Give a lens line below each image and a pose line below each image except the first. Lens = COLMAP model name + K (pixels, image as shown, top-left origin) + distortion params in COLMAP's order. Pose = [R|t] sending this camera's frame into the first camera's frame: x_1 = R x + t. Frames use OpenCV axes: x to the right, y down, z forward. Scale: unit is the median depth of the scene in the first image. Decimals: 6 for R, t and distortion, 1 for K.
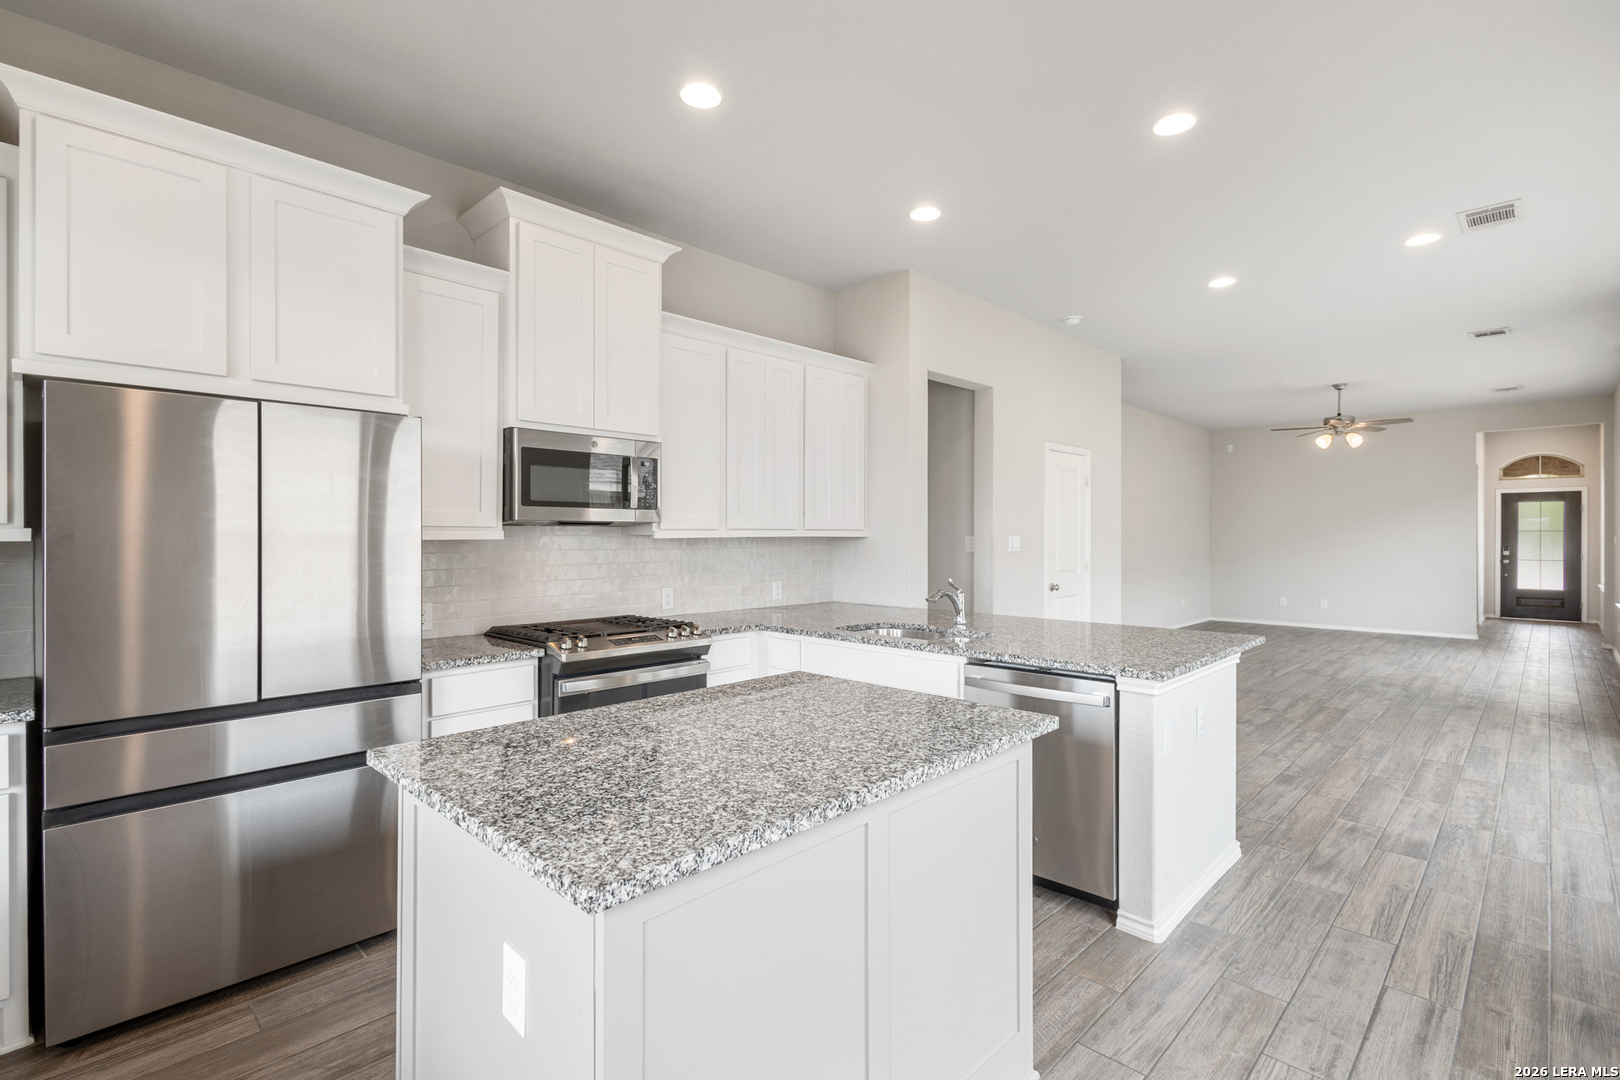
lens RADIAL K [[753.9, 0, 810.5], [0, 753.9, 536.6], [0, 0, 1]] dist [0.006215, 0.000075]
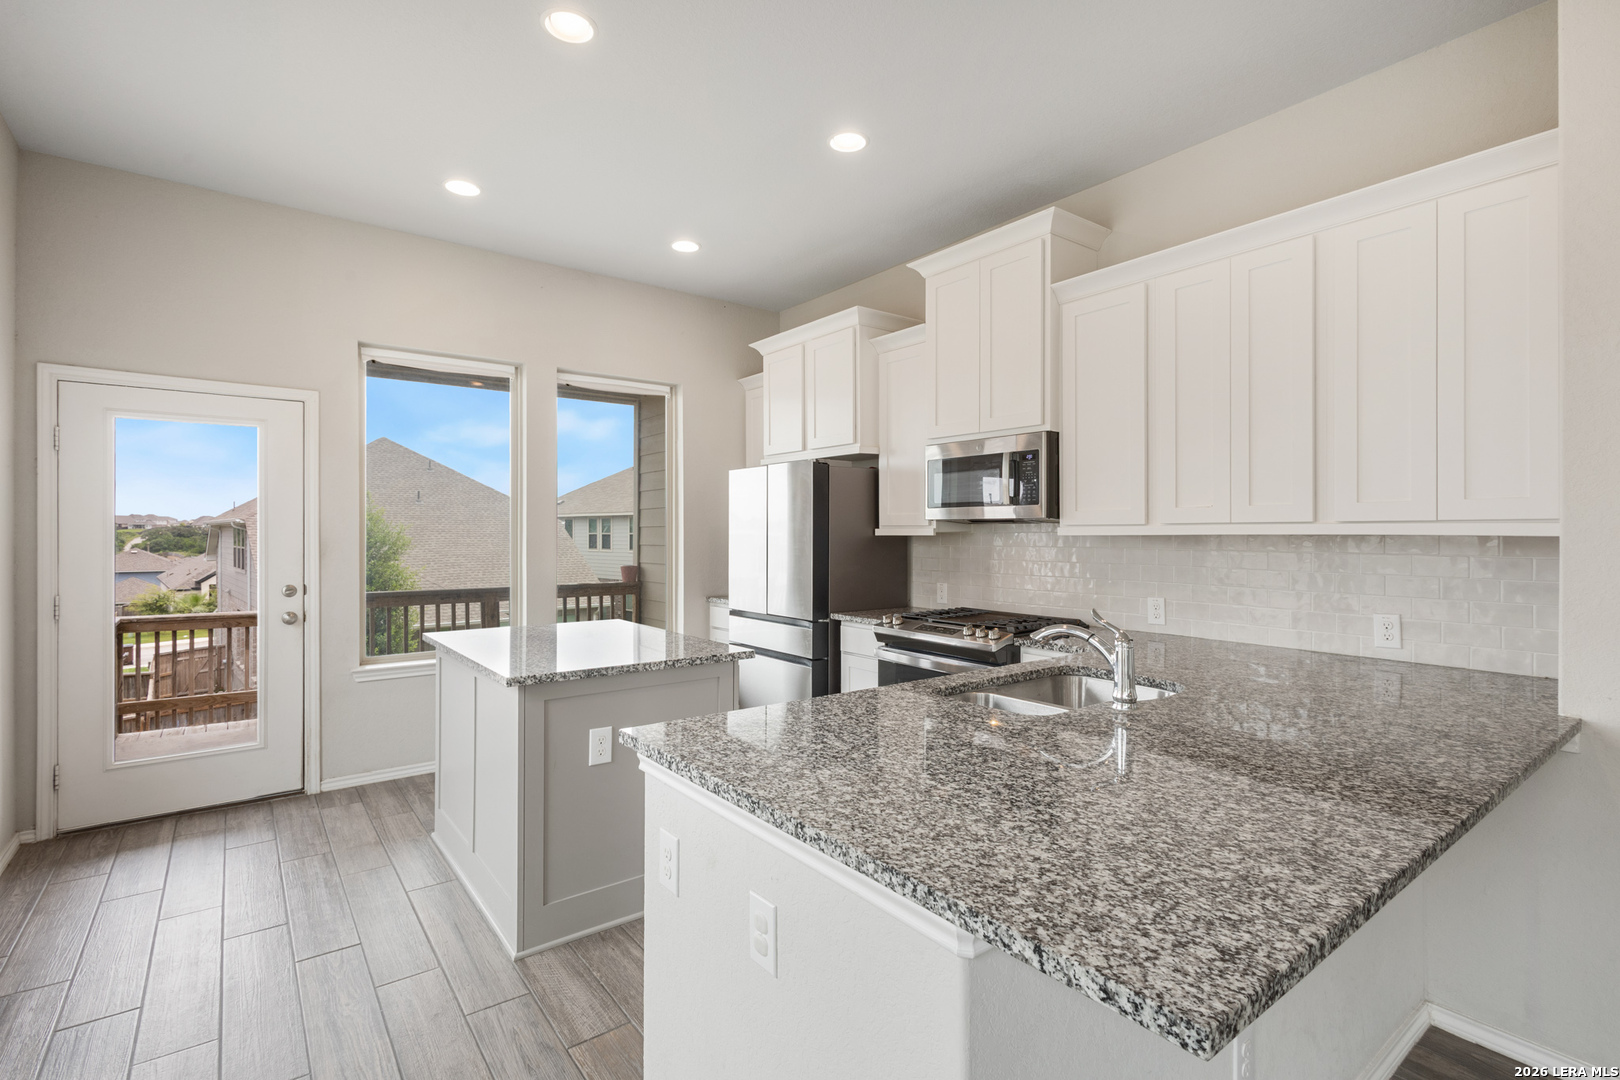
lens RADIAL K [[753.9, 0, 808.9], [0, 753.9, 532.8], [0, 0, 1]] dist [0.006215, 0.000075]
pose [[-0.143639, 0.000458, -0.989630, 0.320296], [-0.003220, 0.999994, 0.000930, -0.000425], [0.989625, 0.003320, -0.143637, 0.361056]]
